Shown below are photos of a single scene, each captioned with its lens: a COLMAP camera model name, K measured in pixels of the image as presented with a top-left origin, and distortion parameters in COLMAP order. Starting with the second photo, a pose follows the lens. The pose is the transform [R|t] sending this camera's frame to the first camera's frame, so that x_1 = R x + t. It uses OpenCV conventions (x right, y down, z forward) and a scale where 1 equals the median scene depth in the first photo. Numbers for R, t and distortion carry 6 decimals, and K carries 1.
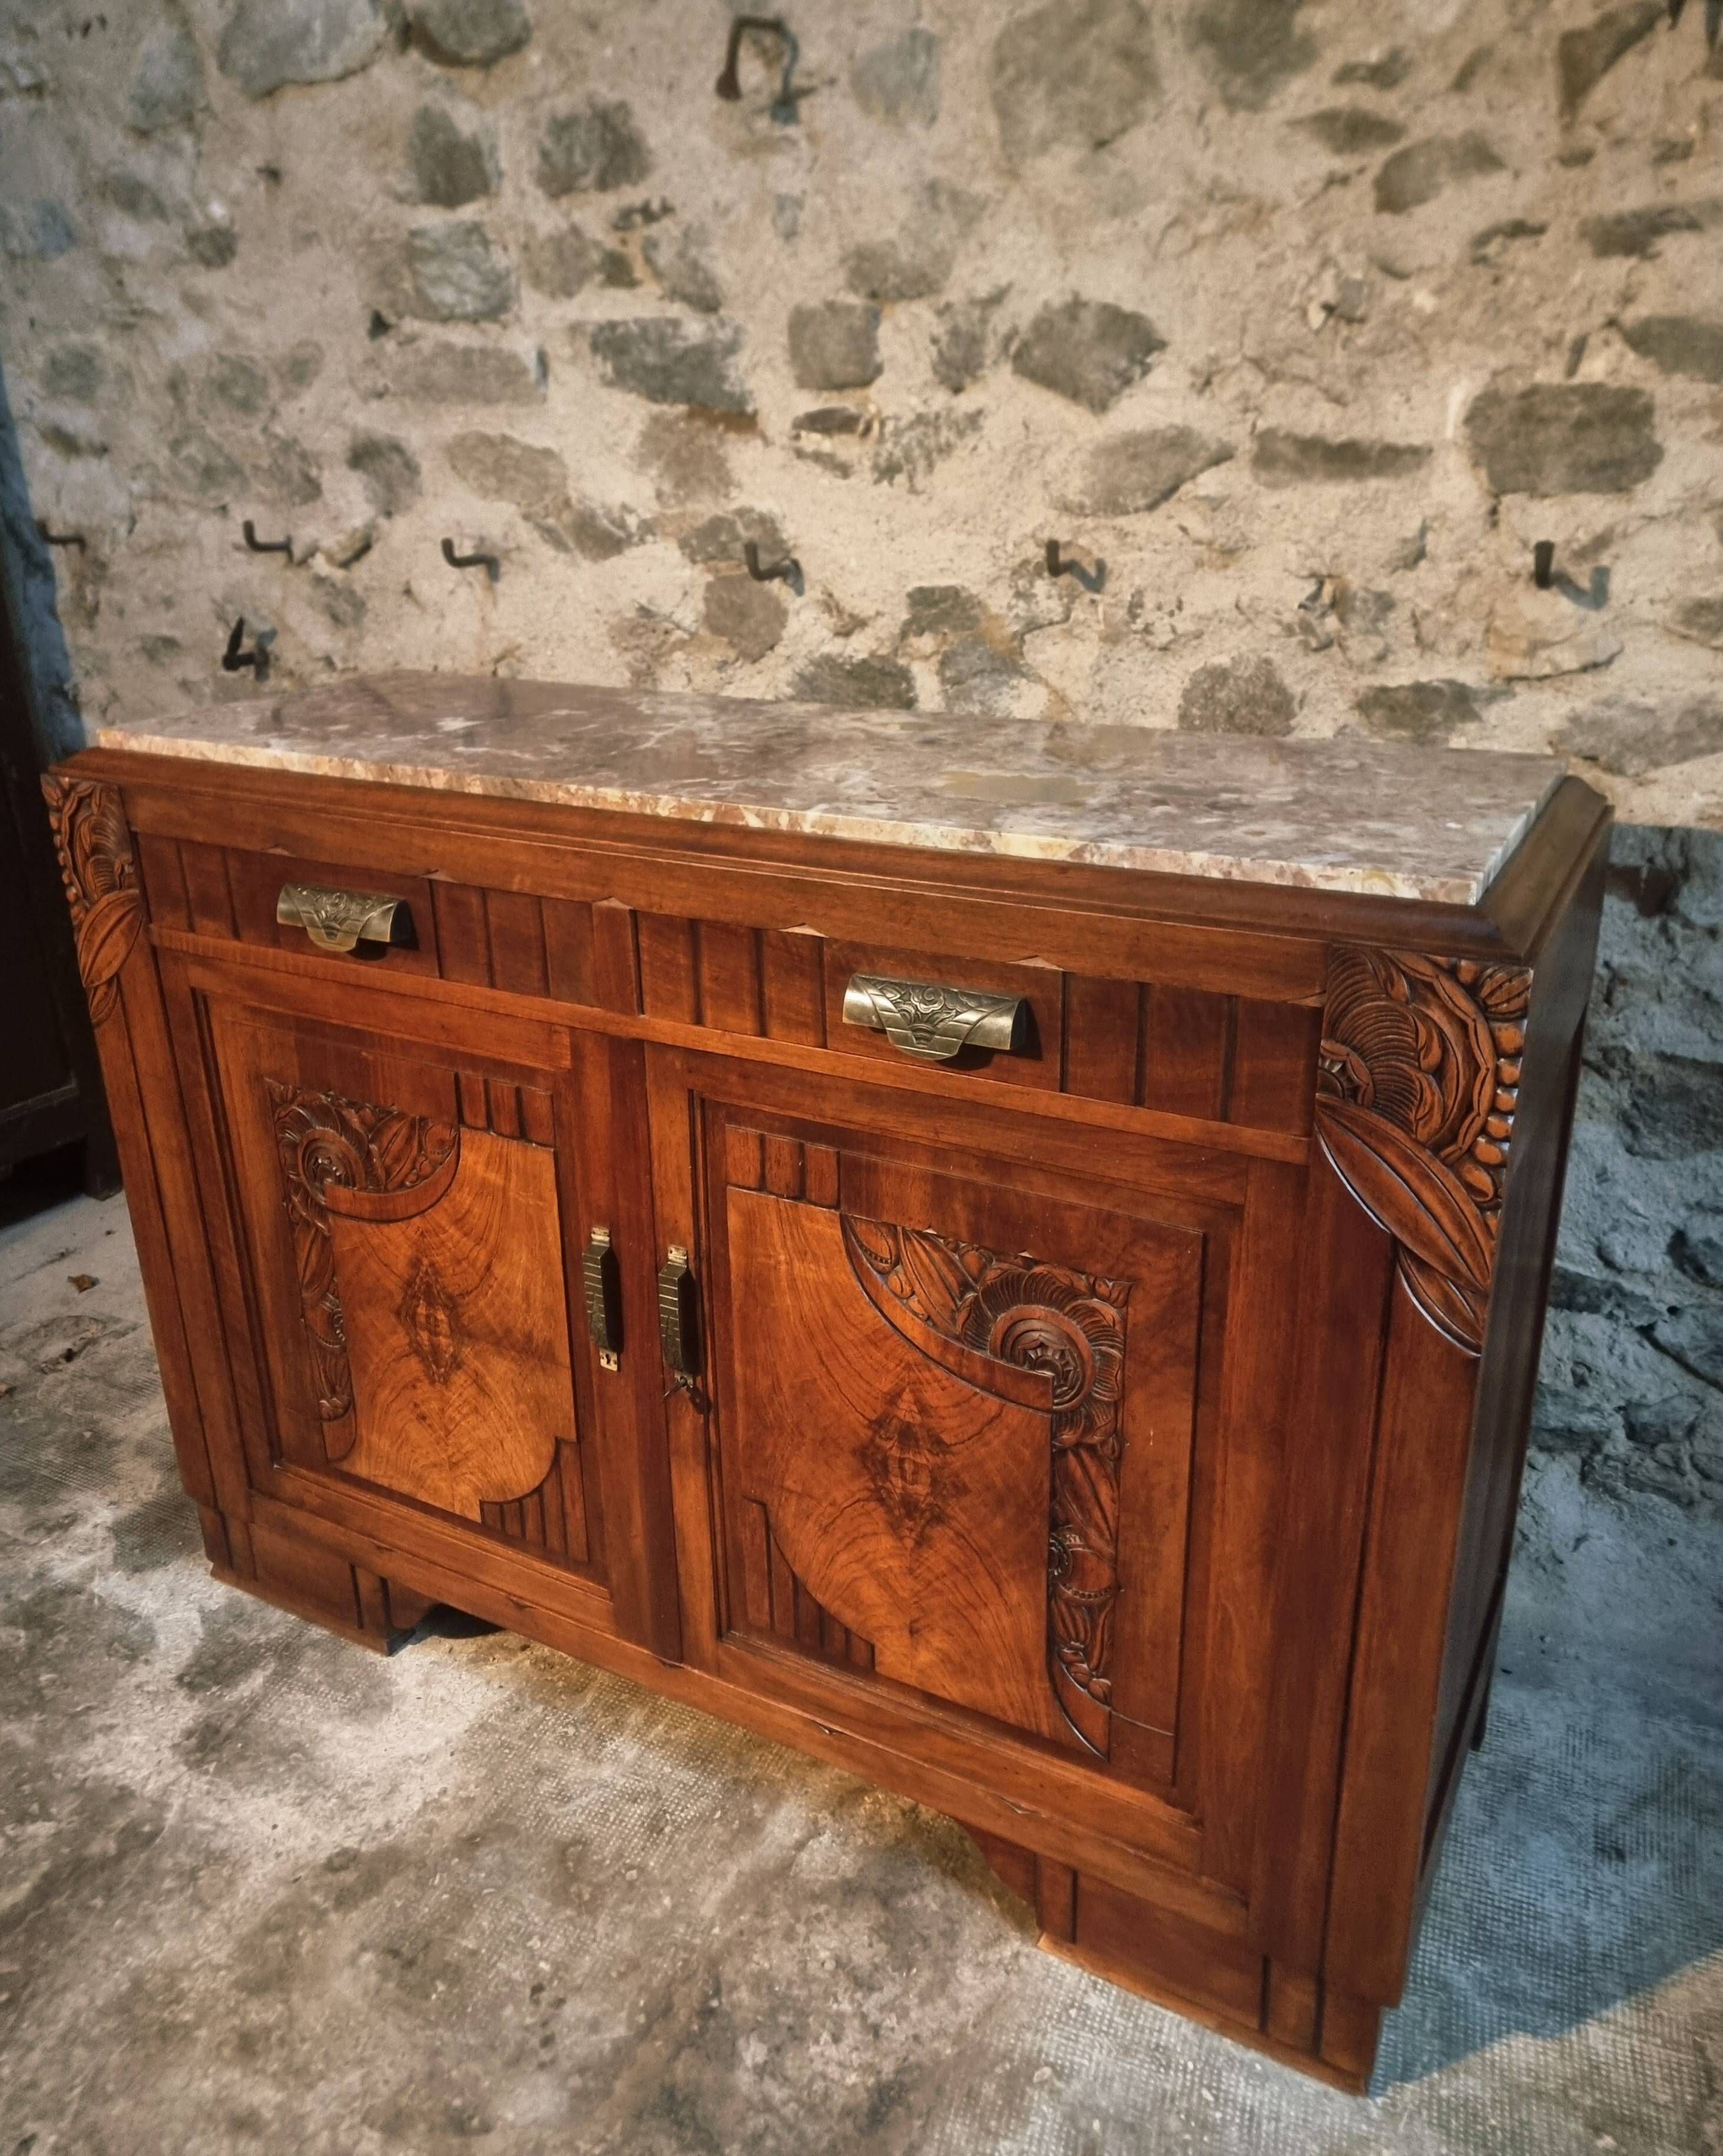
lens RADIAL K [[1626.1, 0, 847.8], [0, 1626.1, 1020.3], [0, 0, 1]] dist [0.063351, -0.060832]
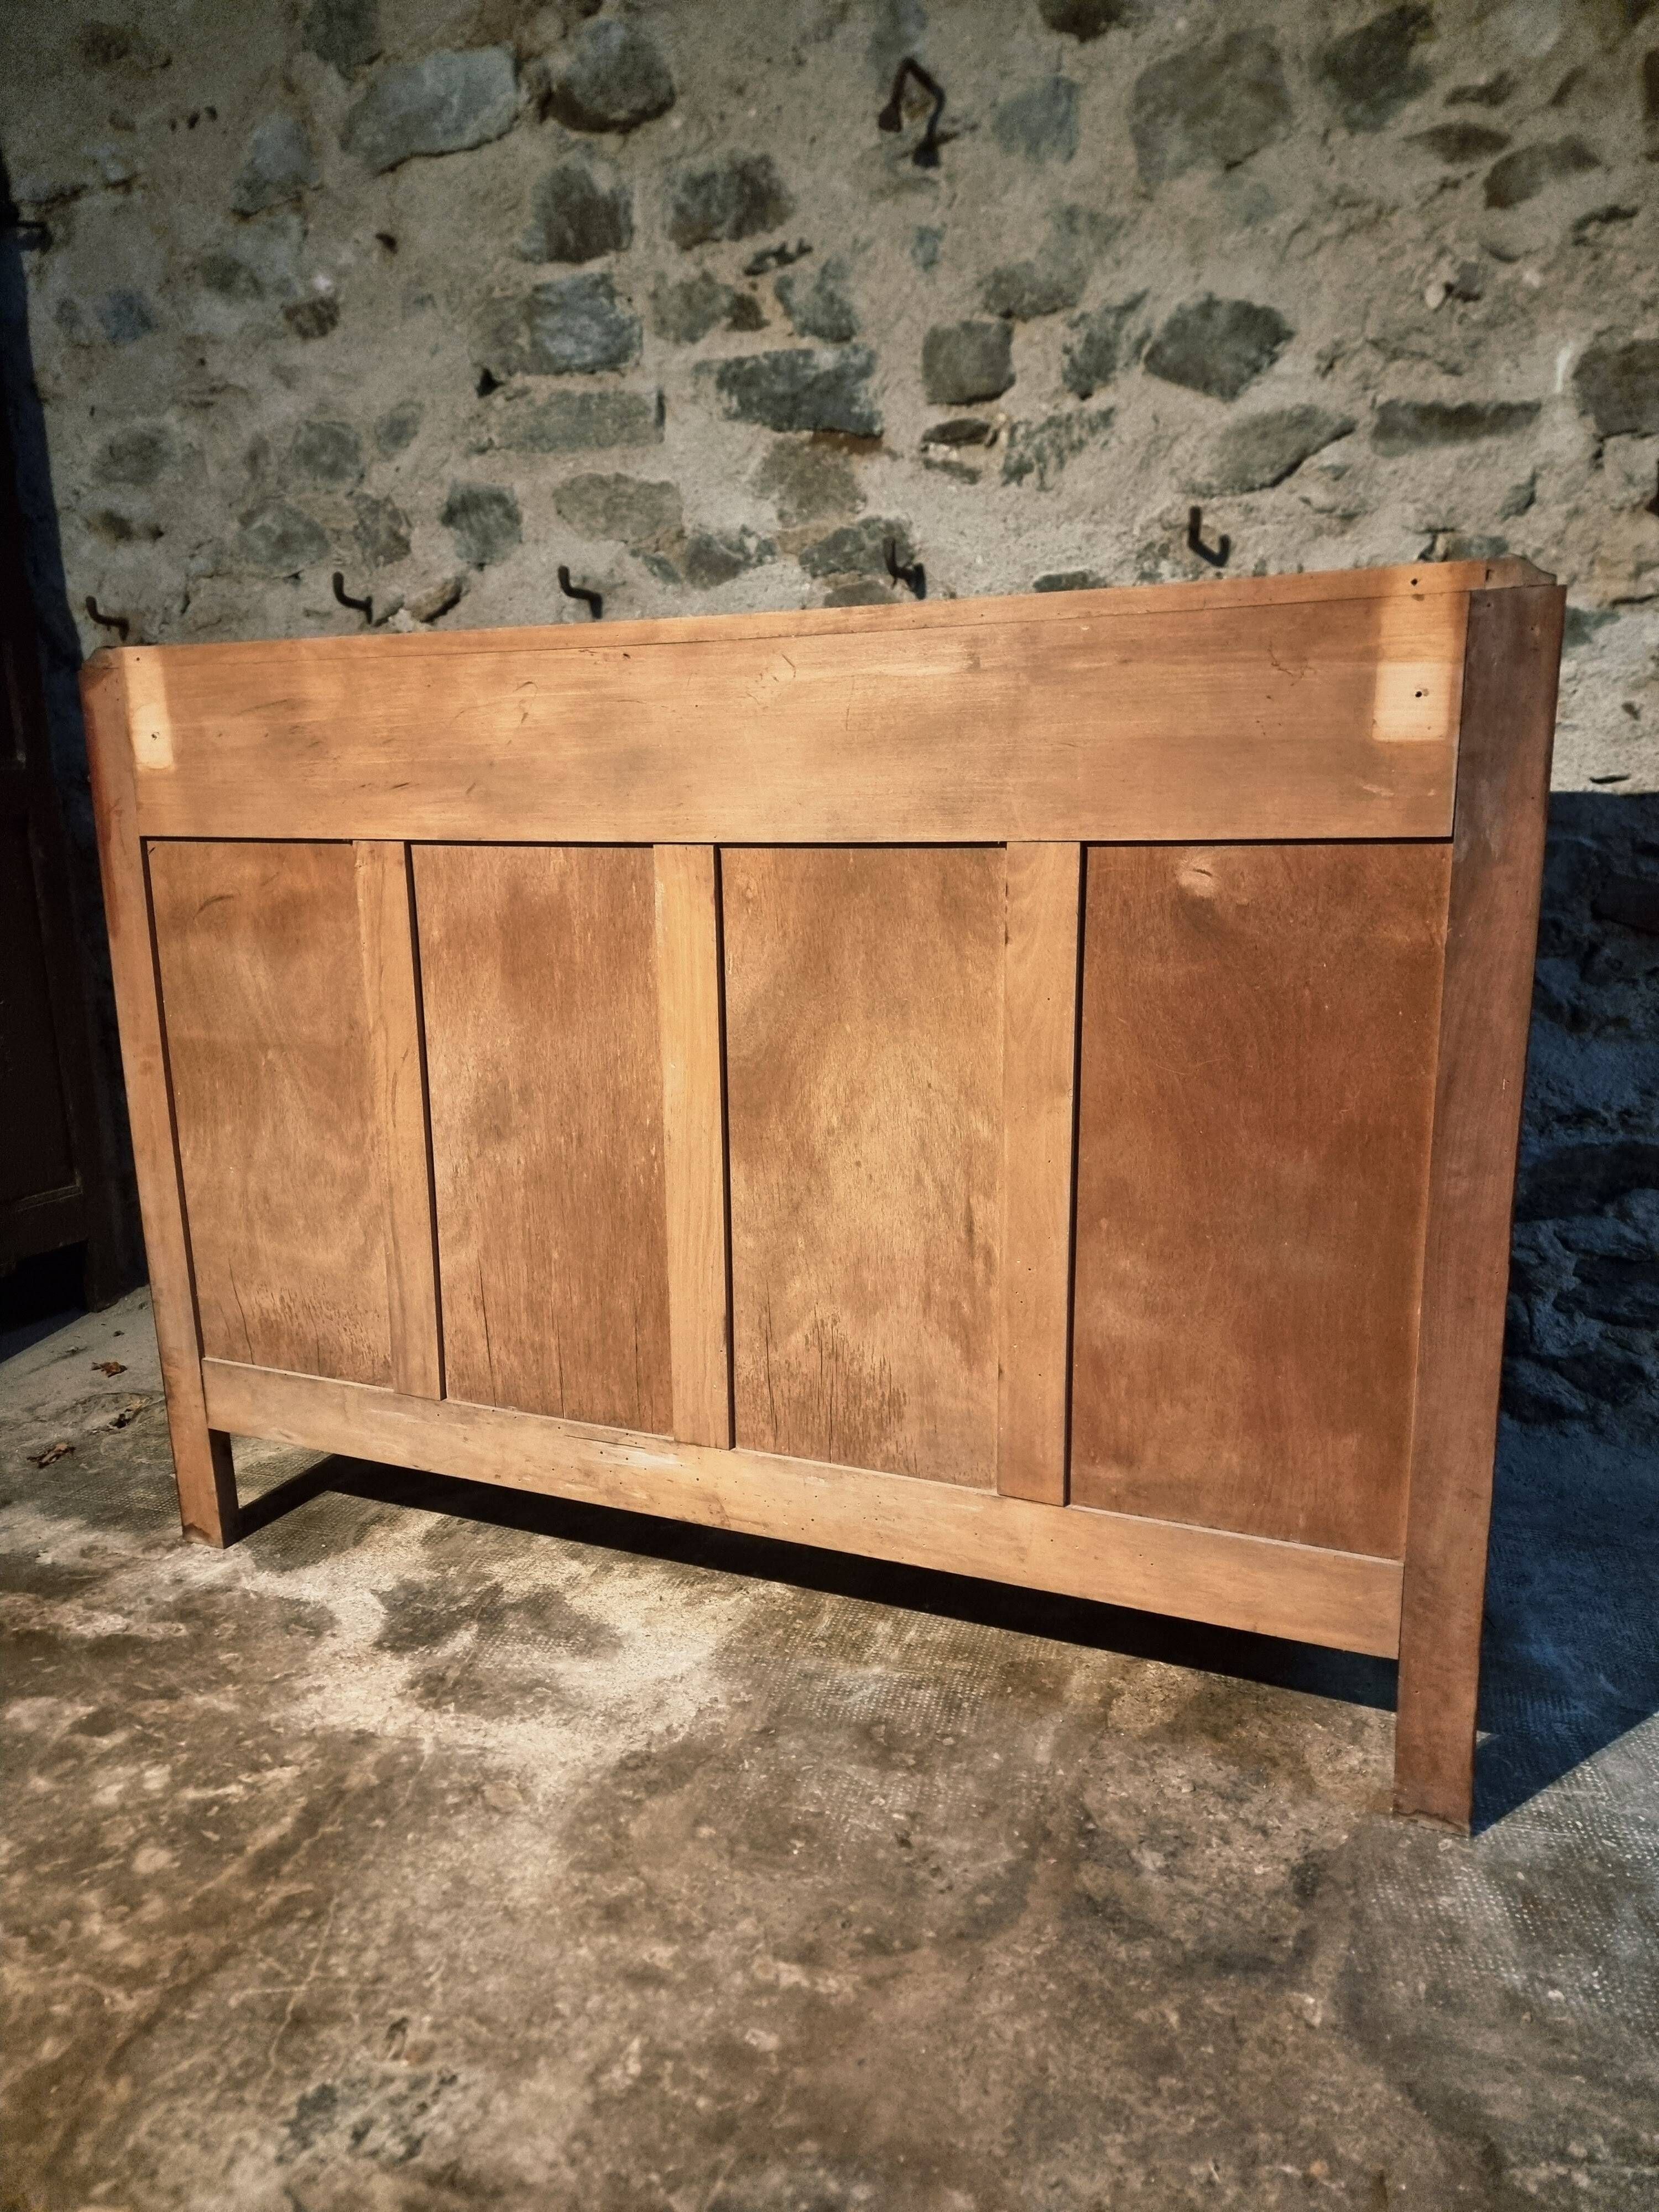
lens RADIAL K [[1522.8, 0, 815.6], [0, 1522.8, 1130.2], [0, 0, 1]] dist [0.068422, -0.062080]
pose [[0.986947, -0.027784, 0.158630, -0.292180], [0.050549, 0.988671, -0.141332, 0.248444], [-0.152906, 0.147505, 0.977170, 0.069517]]
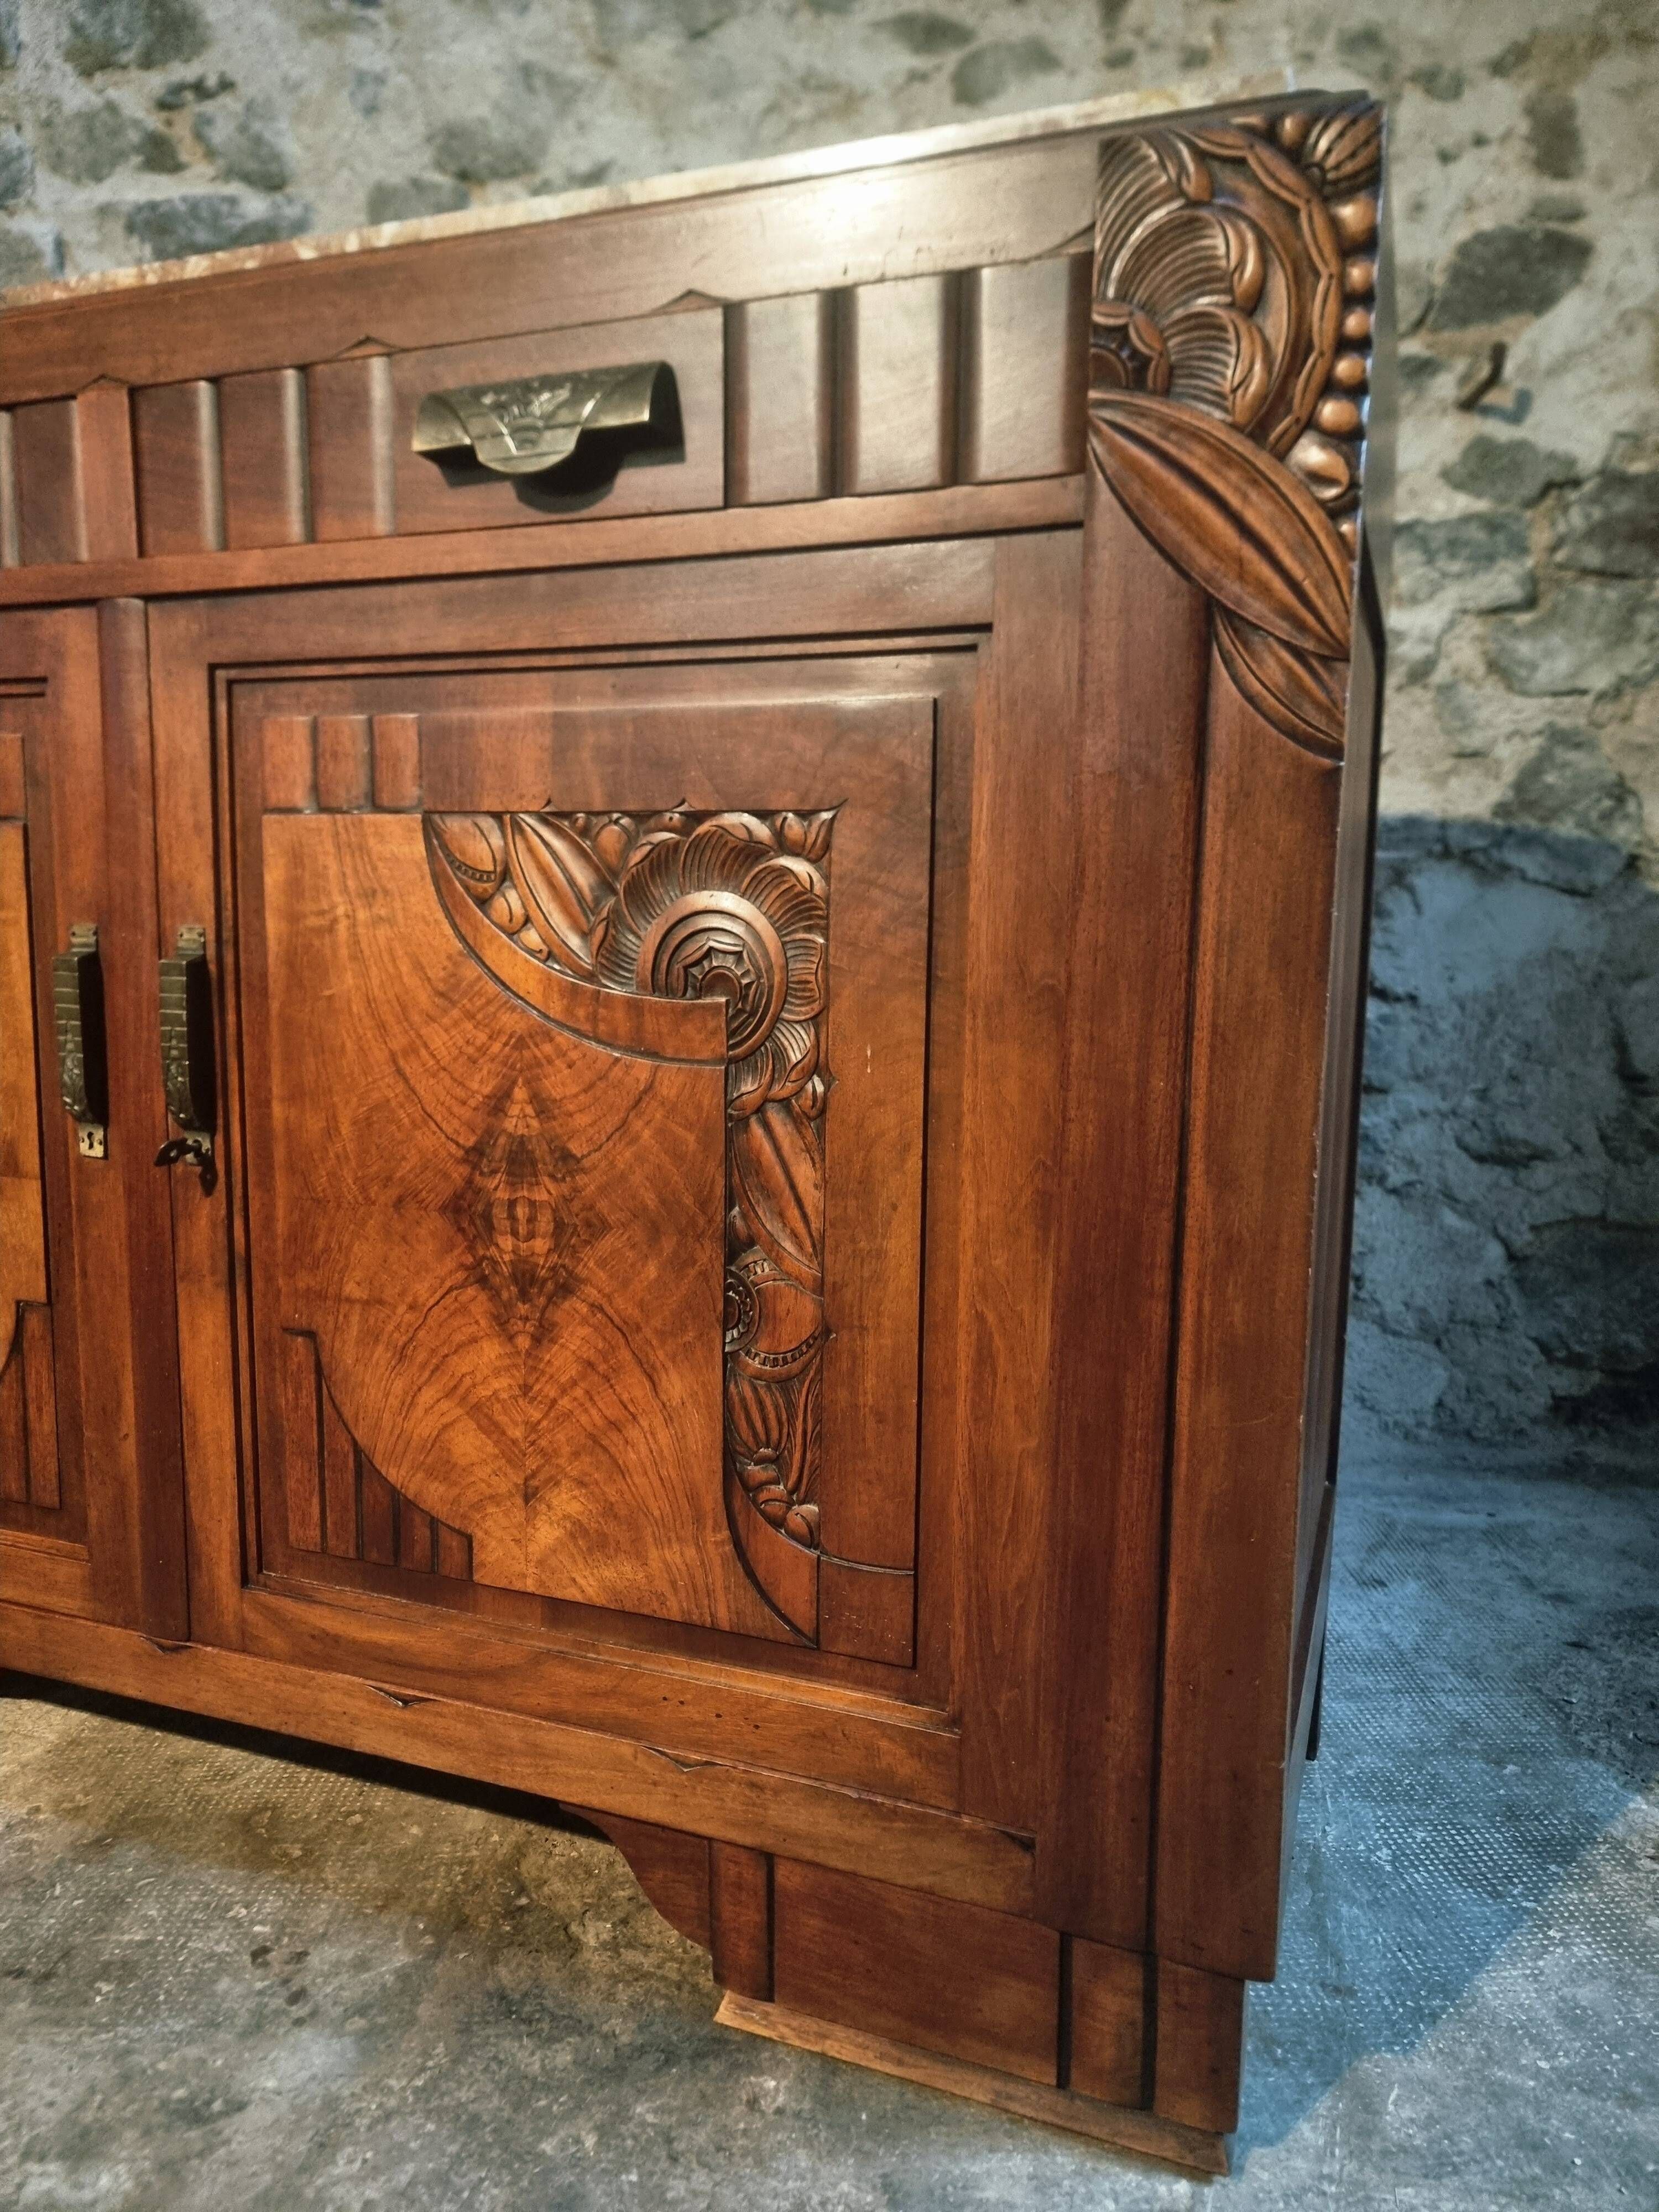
lens RADIAL K [[1543.3, 0, 806.6], [0, 1543.3, 1110.4], [0, 0, 1]] dist [0.067330, -0.069559]
pose [[0.919824, -0.030741, 0.391126, -0.179209], [0.116030, 0.973645, -0.196346, 0.318346], [-0.374782, 0.225986, 0.899149, 0.190327]]
